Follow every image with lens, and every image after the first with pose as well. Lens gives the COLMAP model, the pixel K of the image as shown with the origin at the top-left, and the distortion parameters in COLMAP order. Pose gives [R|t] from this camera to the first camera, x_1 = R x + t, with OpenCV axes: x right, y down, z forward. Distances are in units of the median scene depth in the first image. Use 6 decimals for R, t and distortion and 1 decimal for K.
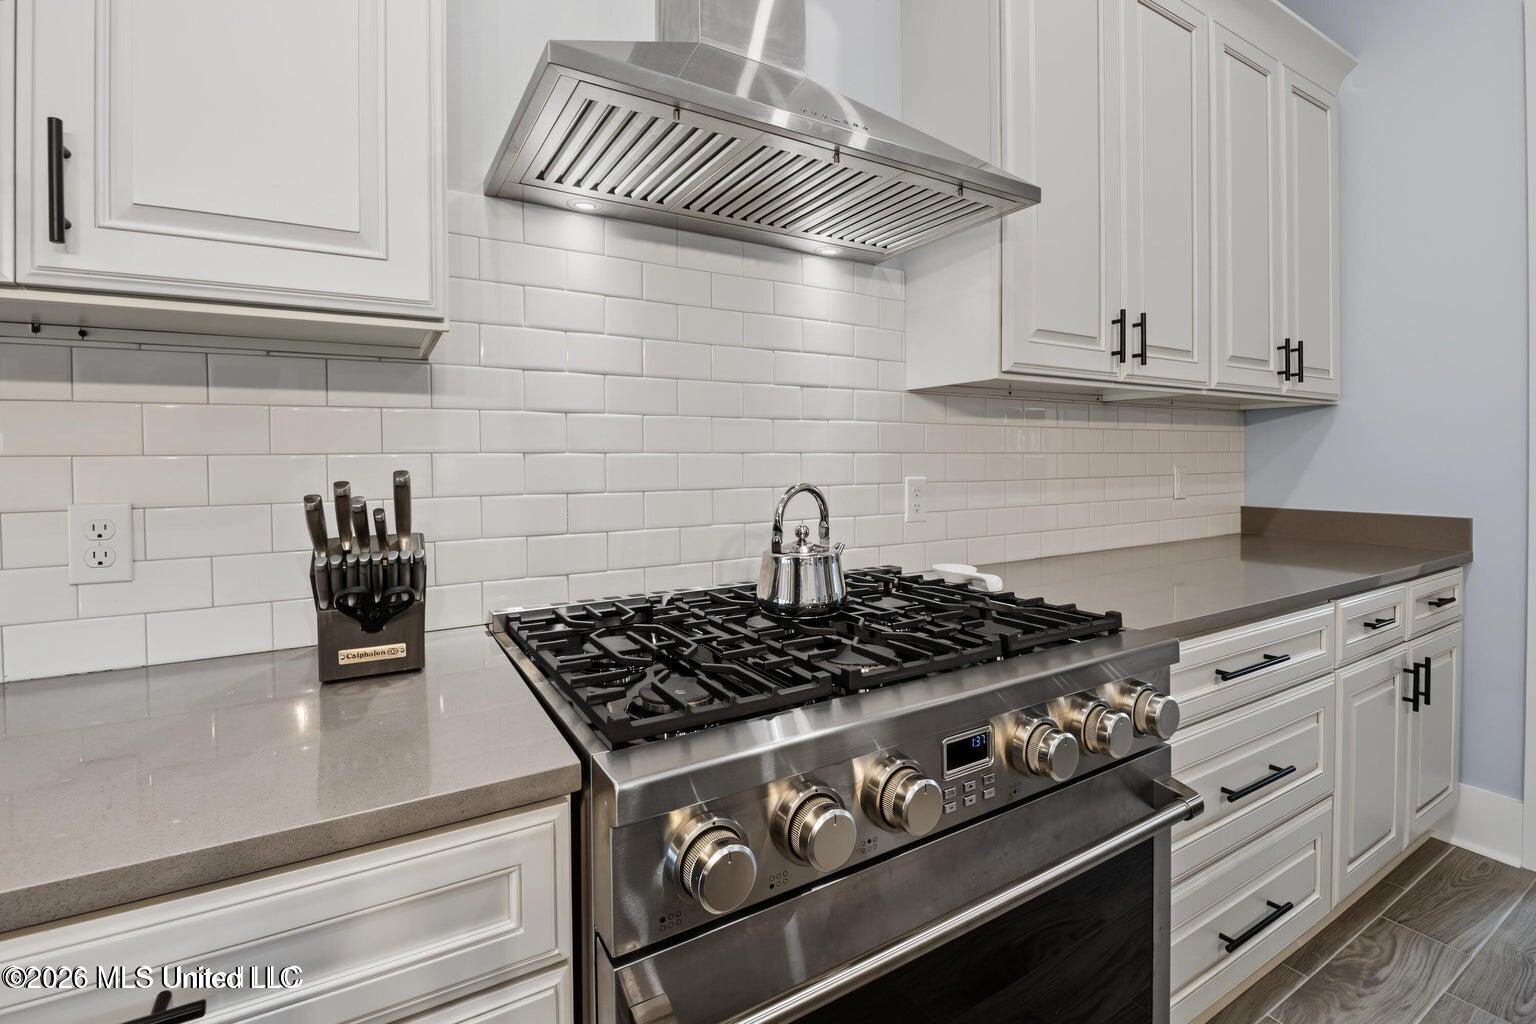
lens RADIAL K [[695.8, 0, 776.5], [0, 695.8, 464.3], [0, 0, 1]] dist [-0.012276, -0.000206]
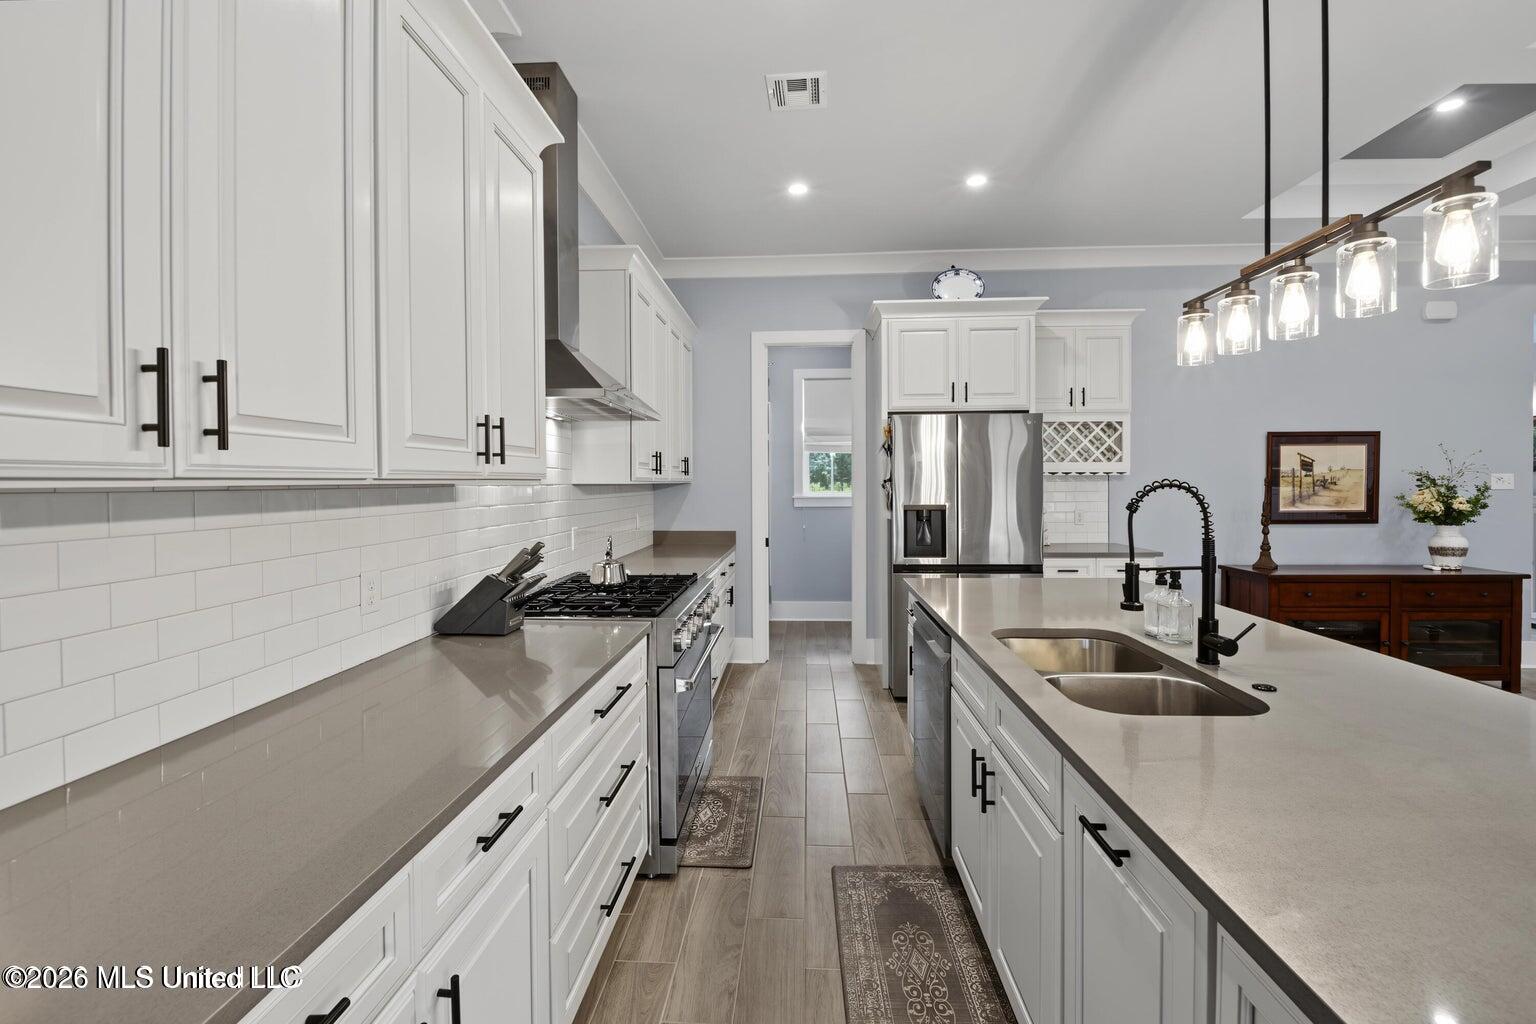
lens RADIAL K [[650.0, 0, 773.5], [0, 650.0, 497.3], [0, 0, 1]] dist [-0.009611, -0.002274]
pose [[0.557932, -0.015437, 0.829743, -0.994987], [0.012860, 0.999868, 0.009955, -0.075381], [-0.829787, 0.005116, 0.558057, -0.495655]]
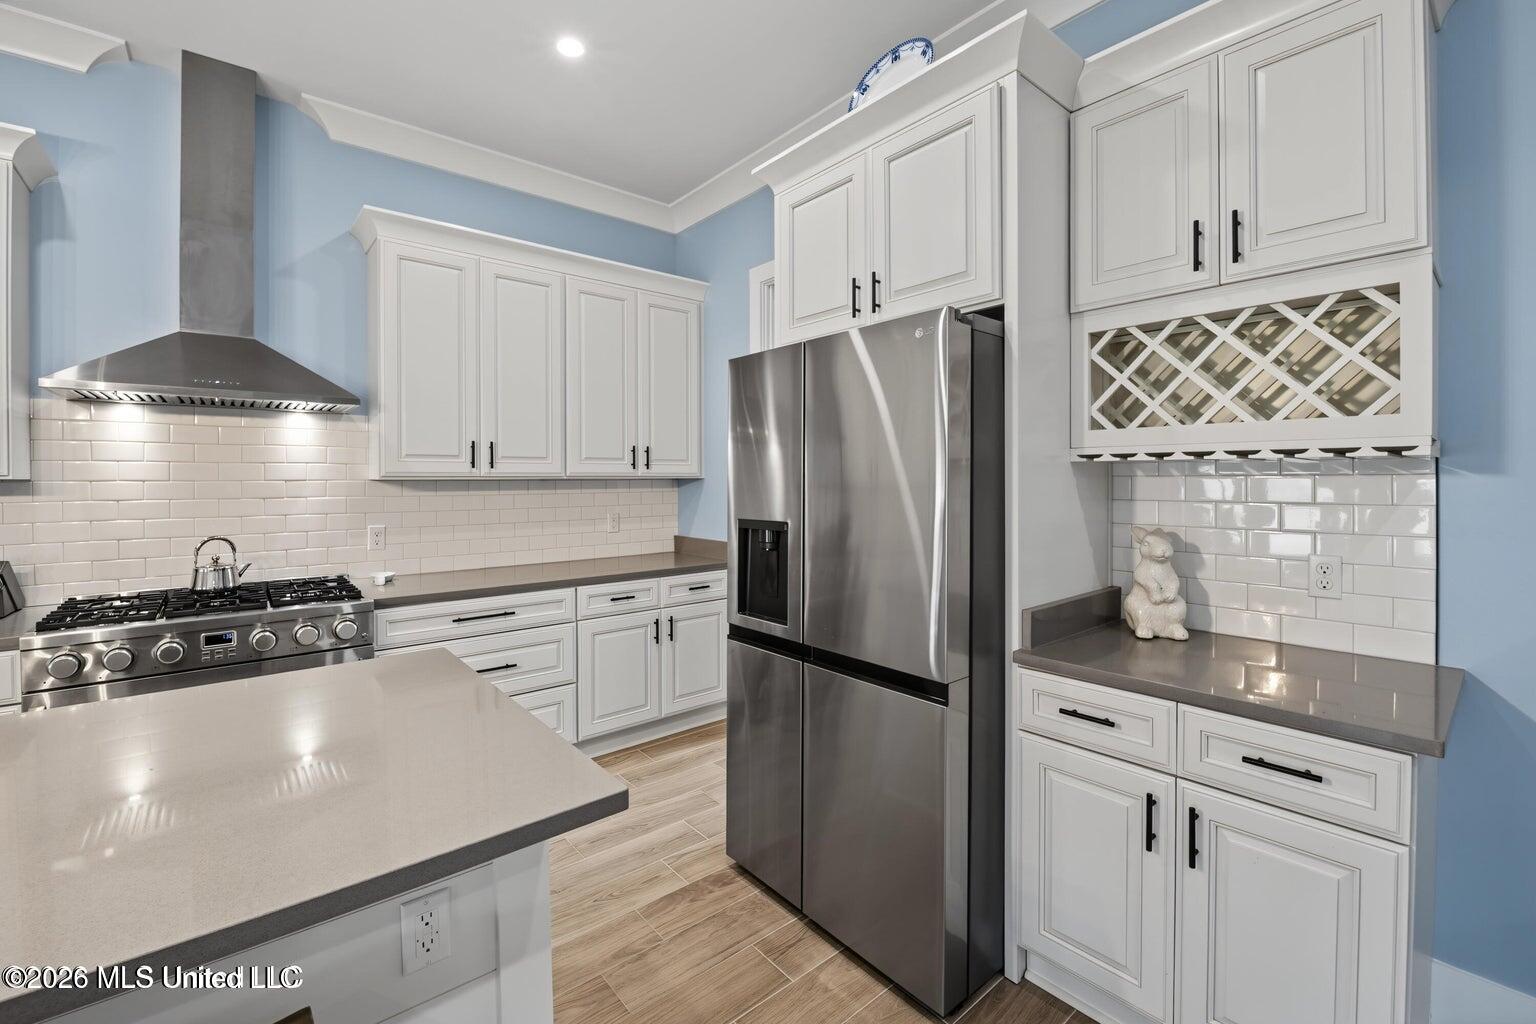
lens RADIAL K [[650.0, 0, 771.8], [0, 650.0, 482.2], [0, 0, 1]] dist [-0.009611, -0.002274]
pose [[0.987808, 0.000568, 0.155677, 0.943981], [0.000540, 0.999975, -0.007072, -0.082726], [-0.155677, 0.007070, 0.987783, -0.848280]]
